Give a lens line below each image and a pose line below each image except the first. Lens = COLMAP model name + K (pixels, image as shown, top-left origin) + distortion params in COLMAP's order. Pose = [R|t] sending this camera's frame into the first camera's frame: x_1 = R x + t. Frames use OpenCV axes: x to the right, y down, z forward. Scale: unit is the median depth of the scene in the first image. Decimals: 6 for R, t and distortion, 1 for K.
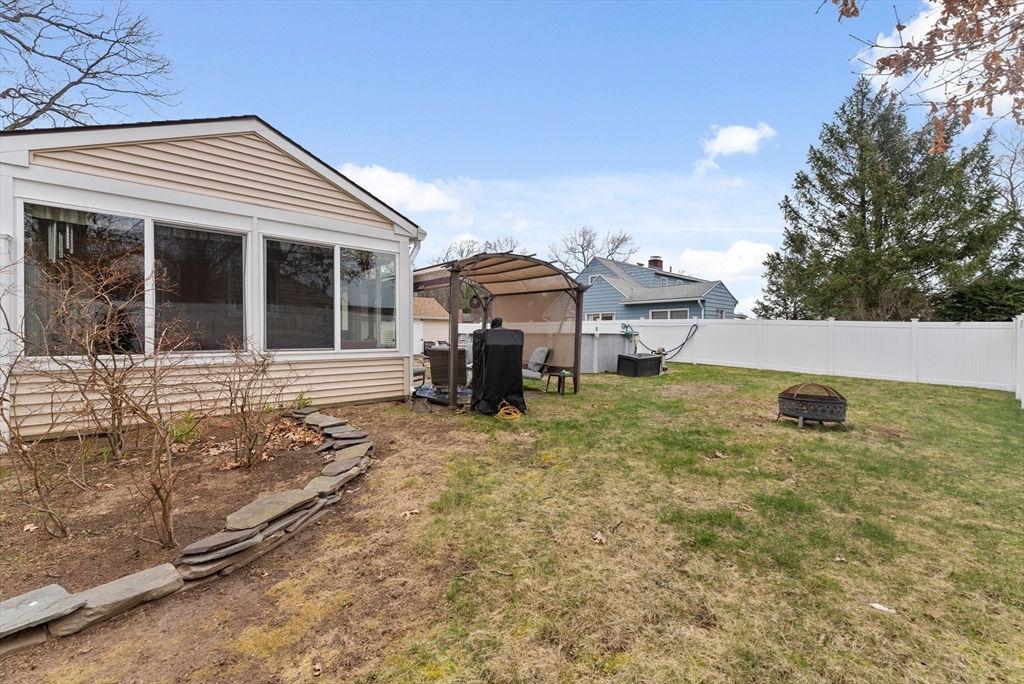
lens RADIAL K [[413.9, 0, 509.4], [0, 413.9, 337.1], [0, 0, 1]] dist [0.001163, 0.000053]
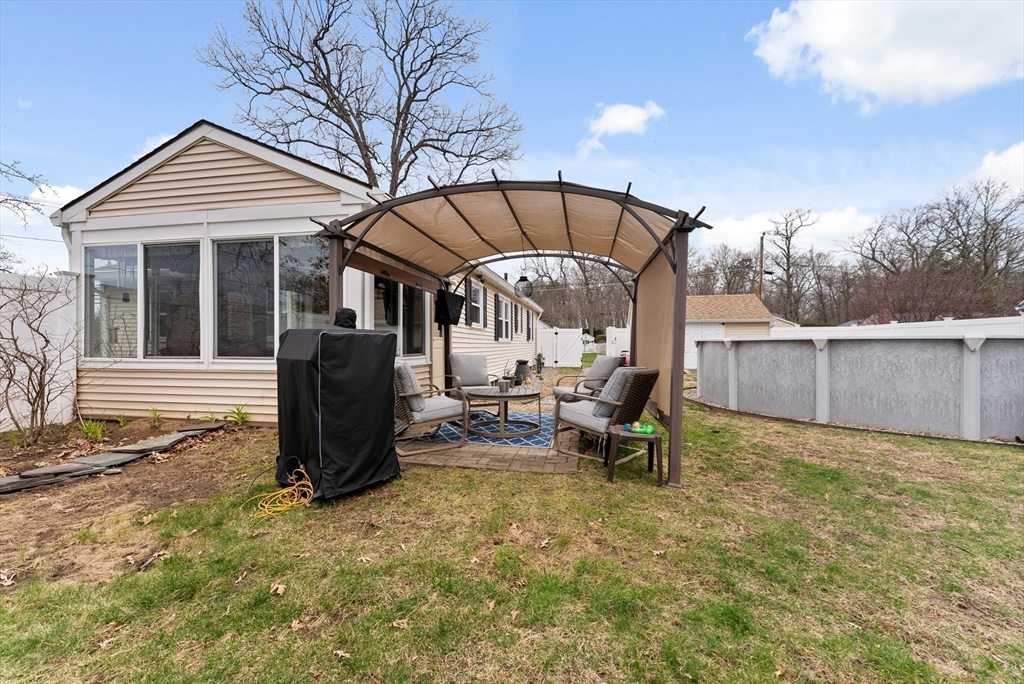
lens RADIAL K [[411.6, 0, 507.9], [0, 411.6, 348.4], [0, 0, 1]] dist [-0.002174, -0.000283]
pose [[0.612839, 0.005687, -0.790187, 0.556322], [-0.004594, 0.999983, 0.003634, 0.002909], [0.790194, 0.001403, 0.612855, 0.890560]]
